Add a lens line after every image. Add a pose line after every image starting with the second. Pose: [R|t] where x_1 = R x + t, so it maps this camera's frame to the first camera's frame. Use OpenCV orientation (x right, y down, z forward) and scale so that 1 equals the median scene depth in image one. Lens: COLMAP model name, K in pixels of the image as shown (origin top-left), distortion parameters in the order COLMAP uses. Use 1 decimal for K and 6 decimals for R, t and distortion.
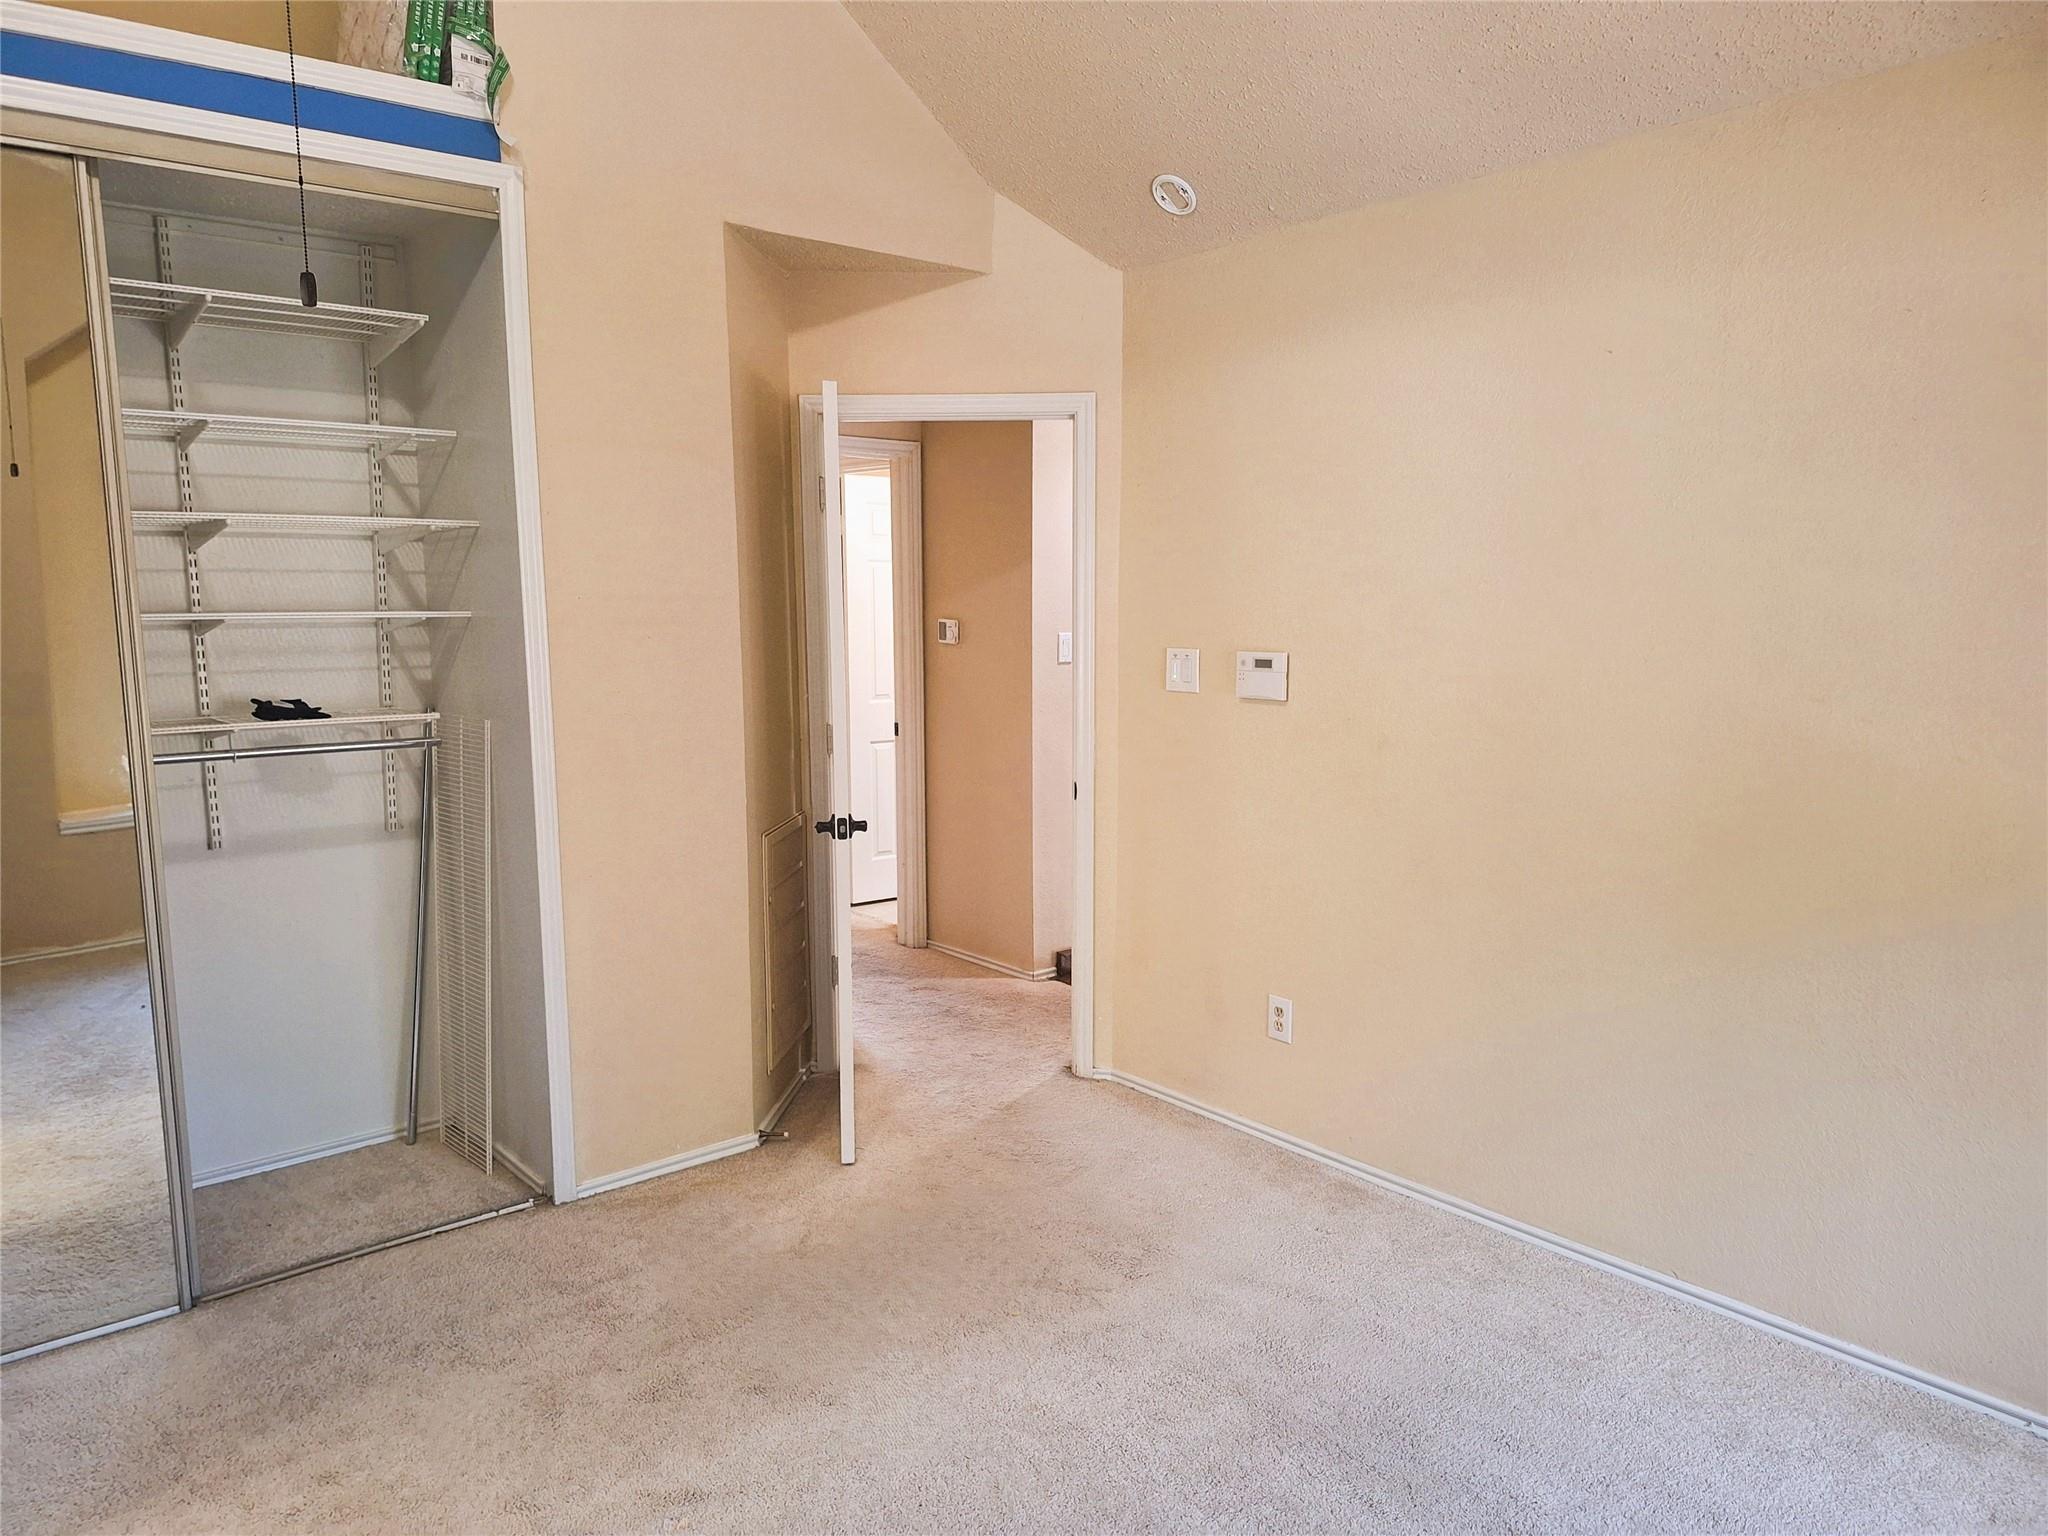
lens RADIAL K [[1416.8, 0, 1013.2], [0, 1416.8, 776.1], [0, 0, 1]] dist [0.066592, -0.066831]
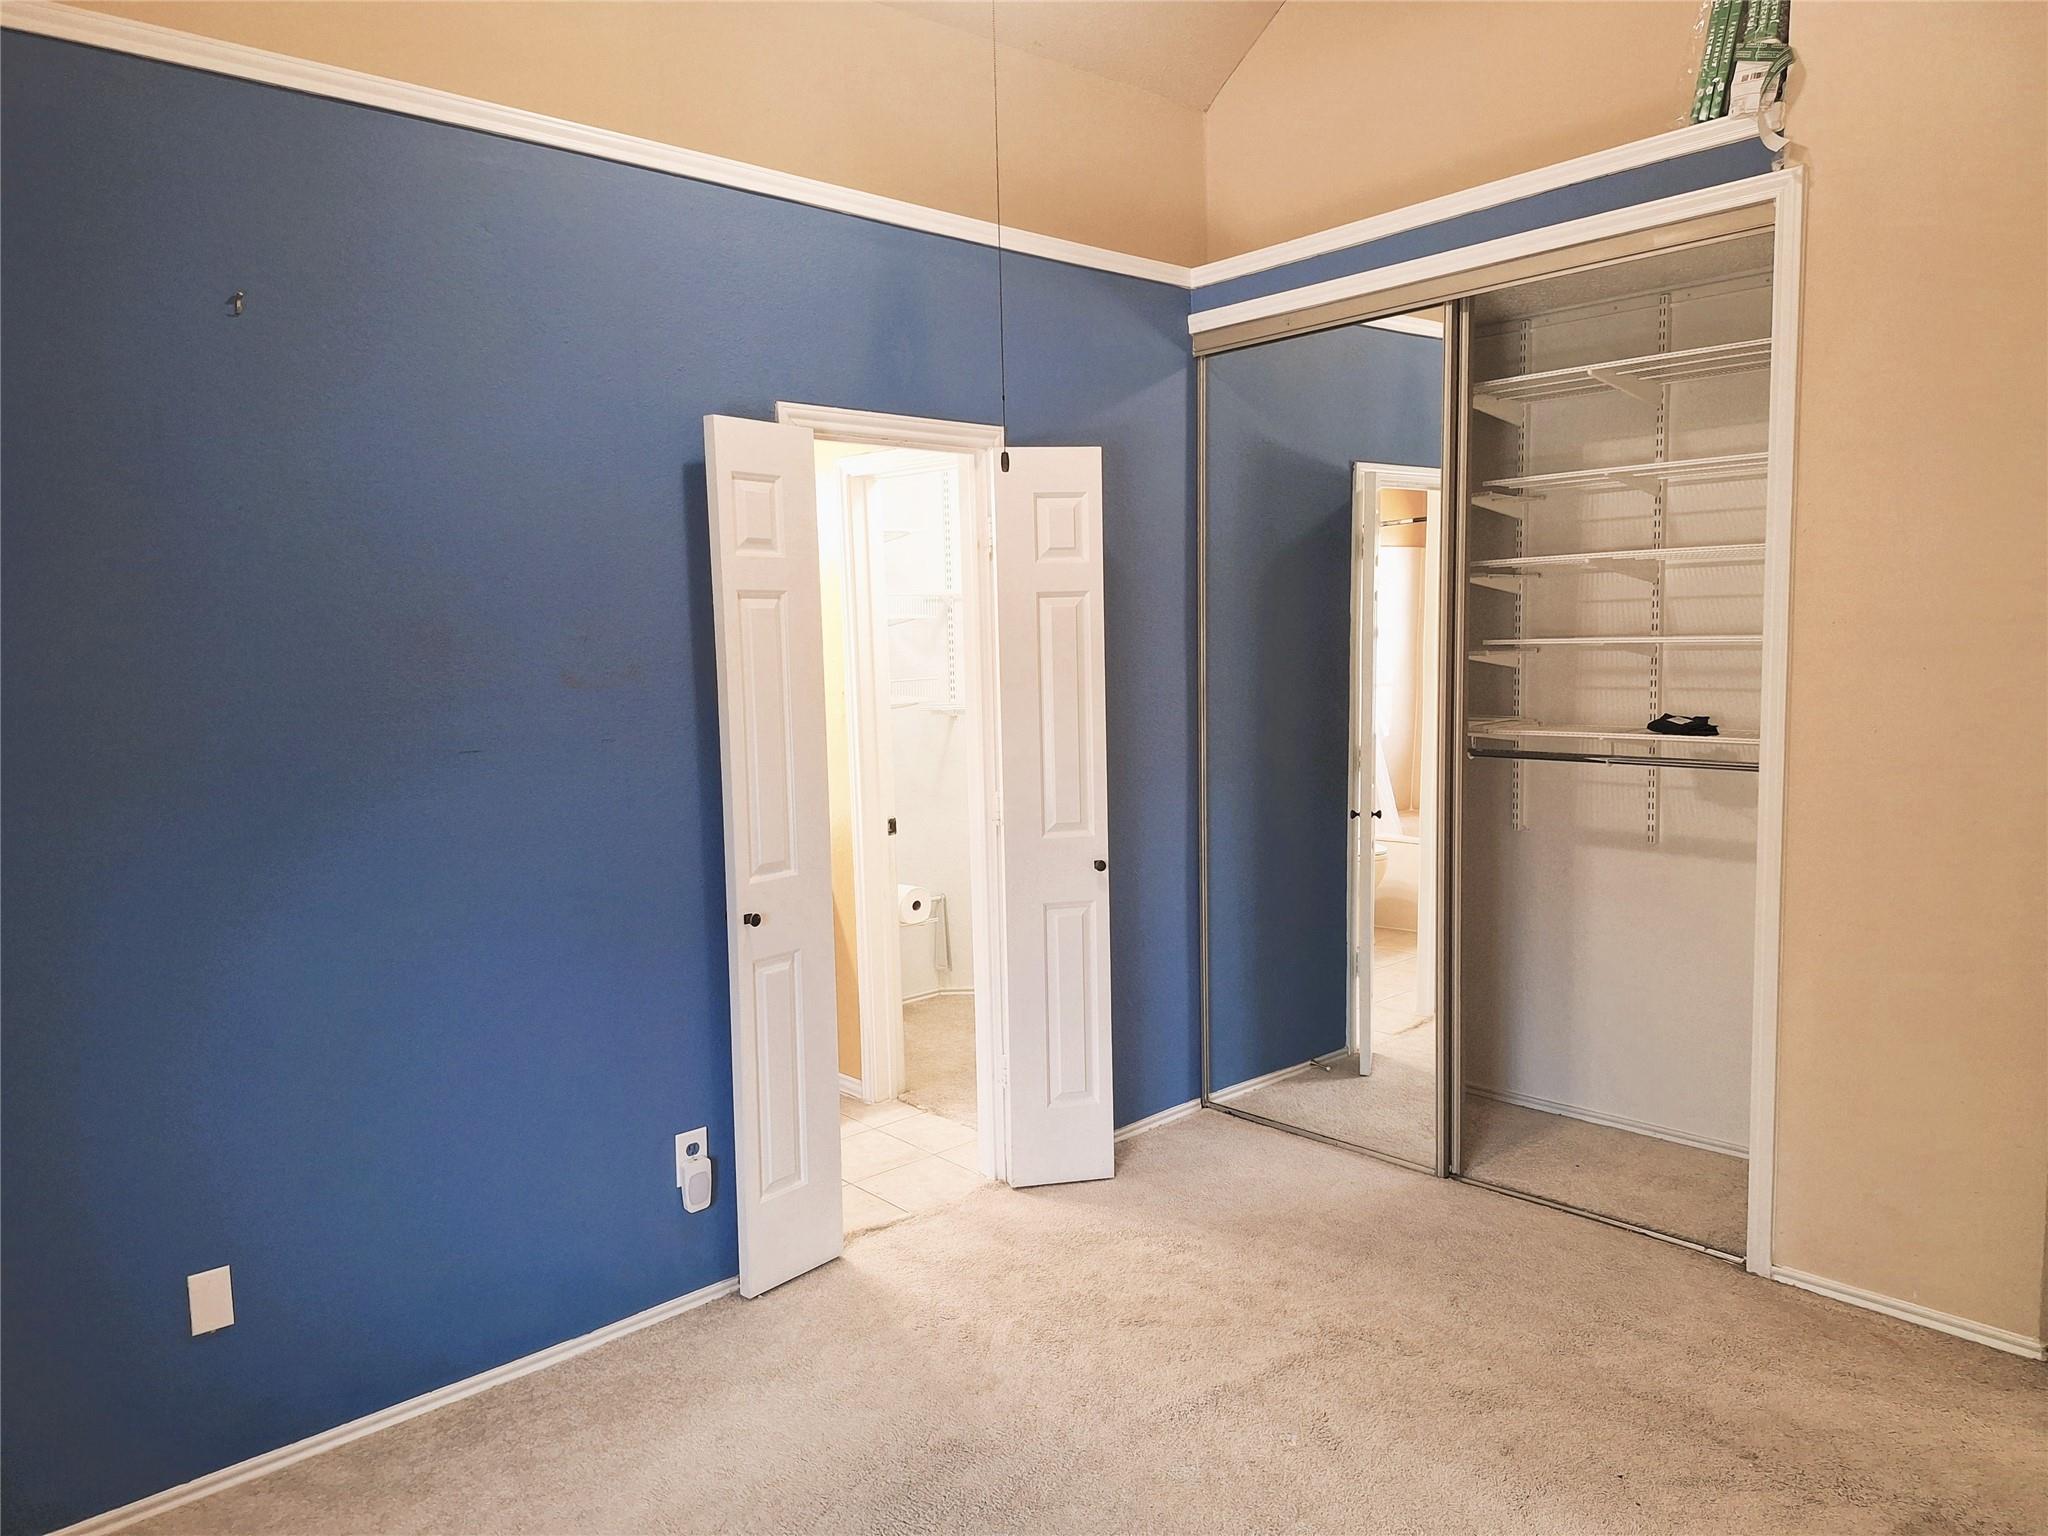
lens RADIAL K [[1416.8, 0, 1026.7], [0, 1416.8, 778.4], [0, 0, 1]] dist [0.066592, -0.066831]
pose [[0.070032, 0.111492, -0.991295, 0.580187], [-0.109651, 0.988573, 0.103439, -0.069063], [0.991500, 0.101452, 0.081456, 0.450952]]
